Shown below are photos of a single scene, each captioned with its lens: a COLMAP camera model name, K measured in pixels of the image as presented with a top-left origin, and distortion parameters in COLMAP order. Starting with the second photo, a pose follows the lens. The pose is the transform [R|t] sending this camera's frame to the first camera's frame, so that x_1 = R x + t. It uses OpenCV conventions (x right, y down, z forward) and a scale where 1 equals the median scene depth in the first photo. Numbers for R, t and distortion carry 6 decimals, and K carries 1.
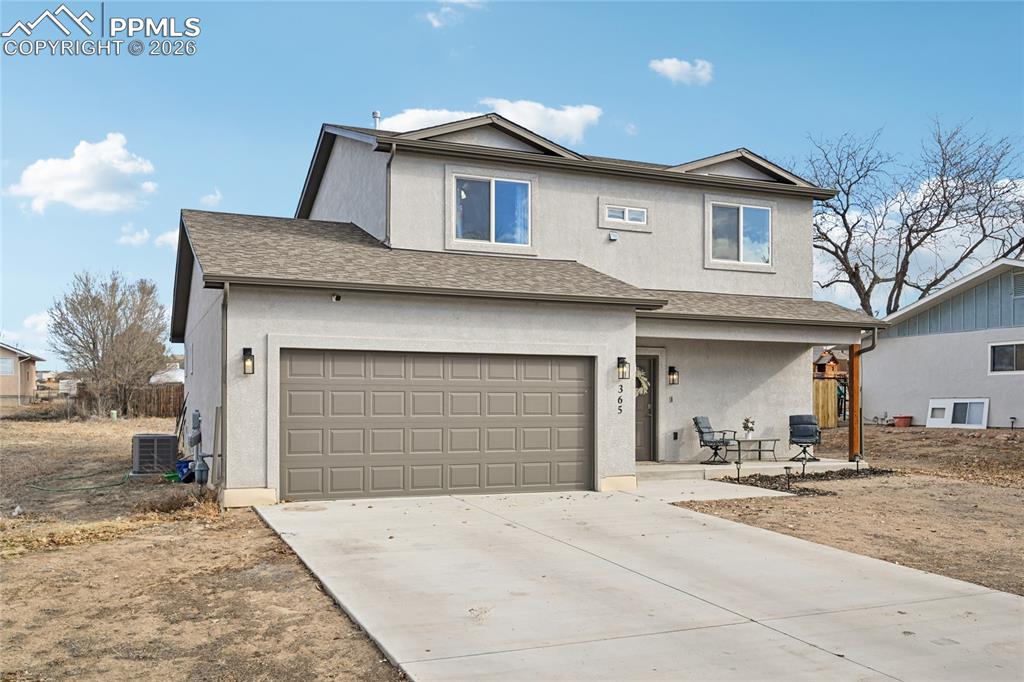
lens RADIAL K [[812.3, 0, 512.0], [0, 812.3, 341.0], [0, 0, 1]] dist [-0.118481, 0.000313]
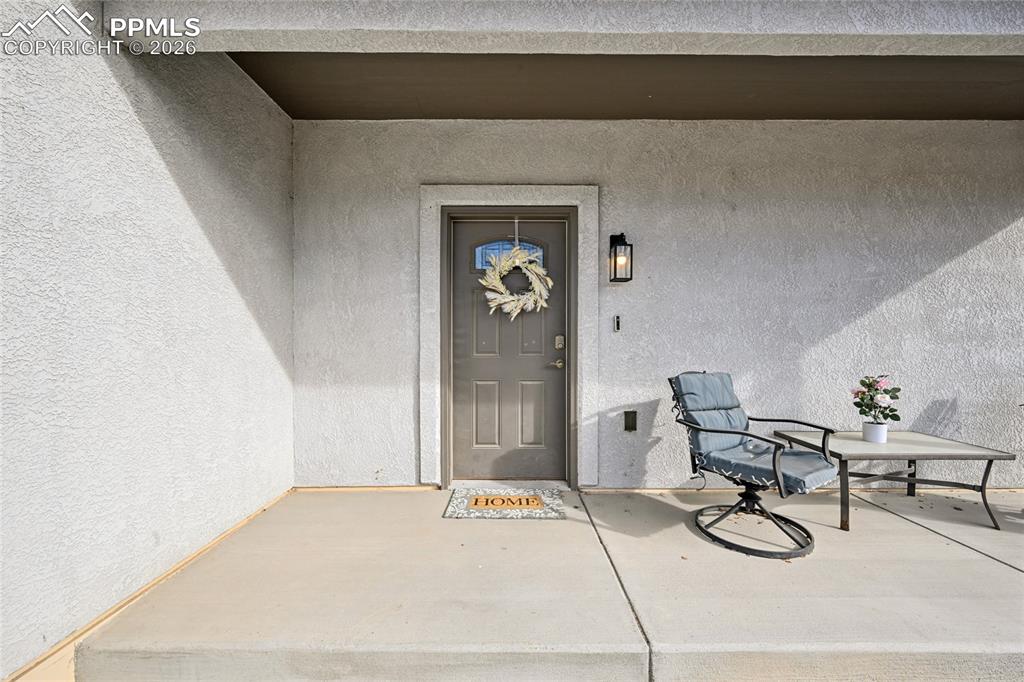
lens RADIAL K [[399.8, 0, 513.1], [0, 399.8, 347.7], [0, 0, 1]] dist [-0.000740, -0.000025]
pose [[0.935749, -0.001202, -0.352666, 0.218461], [0.029861, 0.996673, 0.075833, 0.068522], [0.351401, -0.081491, 0.932672, 0.816346]]
